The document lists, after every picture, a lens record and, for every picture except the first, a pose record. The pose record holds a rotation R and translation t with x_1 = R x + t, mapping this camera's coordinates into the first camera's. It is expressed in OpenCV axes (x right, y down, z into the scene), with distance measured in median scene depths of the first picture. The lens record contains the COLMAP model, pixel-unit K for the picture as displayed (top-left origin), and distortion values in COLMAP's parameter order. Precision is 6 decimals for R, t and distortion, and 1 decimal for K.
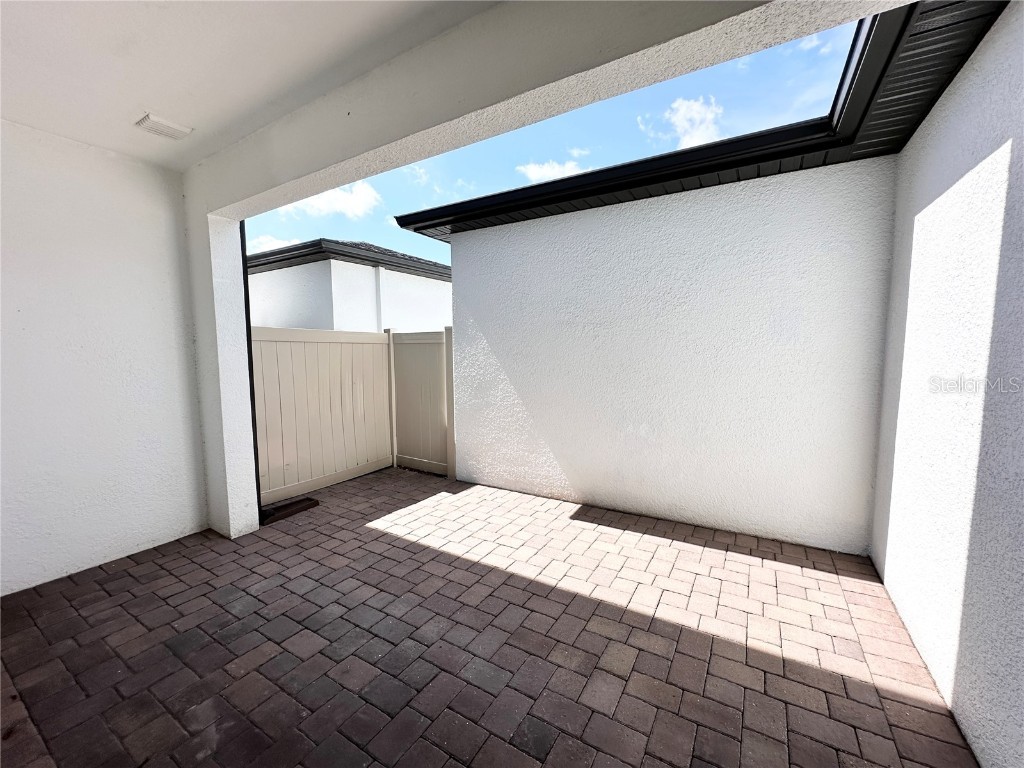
lens RADIAL K [[410.0, 0, 512.8], [0, 410.0, 385.9], [0, 0, 1]] dist [-0.000703, 0.000034]
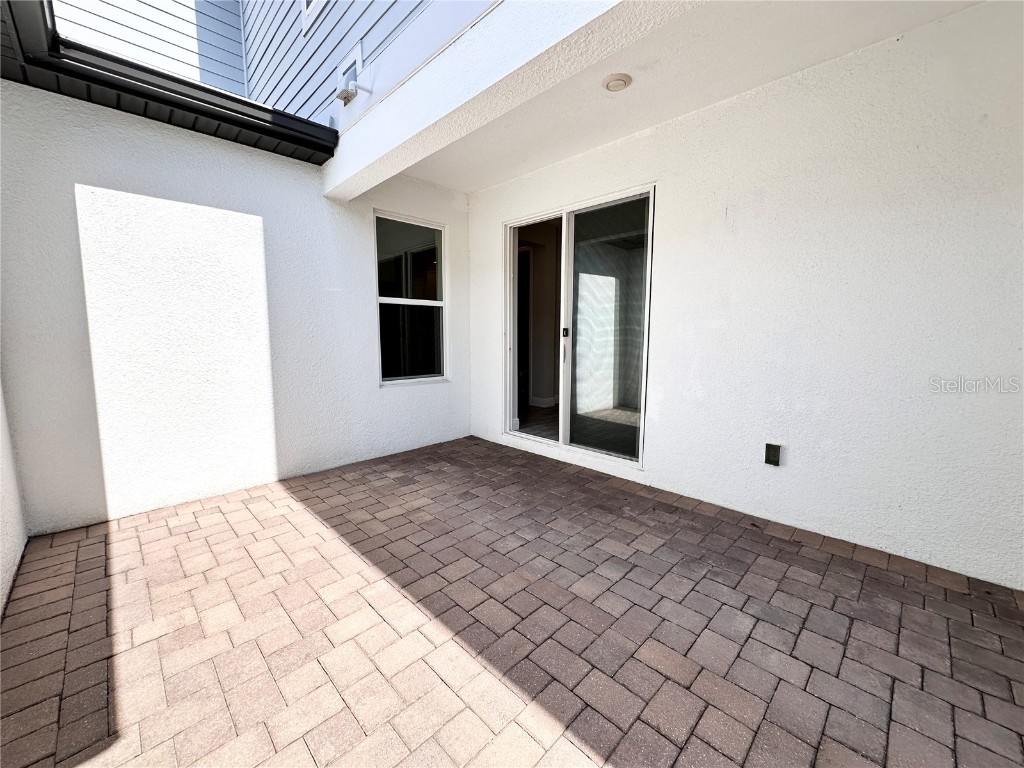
lens RADIAL K [[410.0, 0, 510.8], [0, 410.0, 381.3], [0, 0, 1]] dist [-0.000703, 0.000034]
pose [[-0.968647, -0.022187, 0.247447, -0.430335], [0.028769, 0.979286, 0.200427, -0.077526], [-0.246768, 0.201262, -0.947945, 1.821202]]
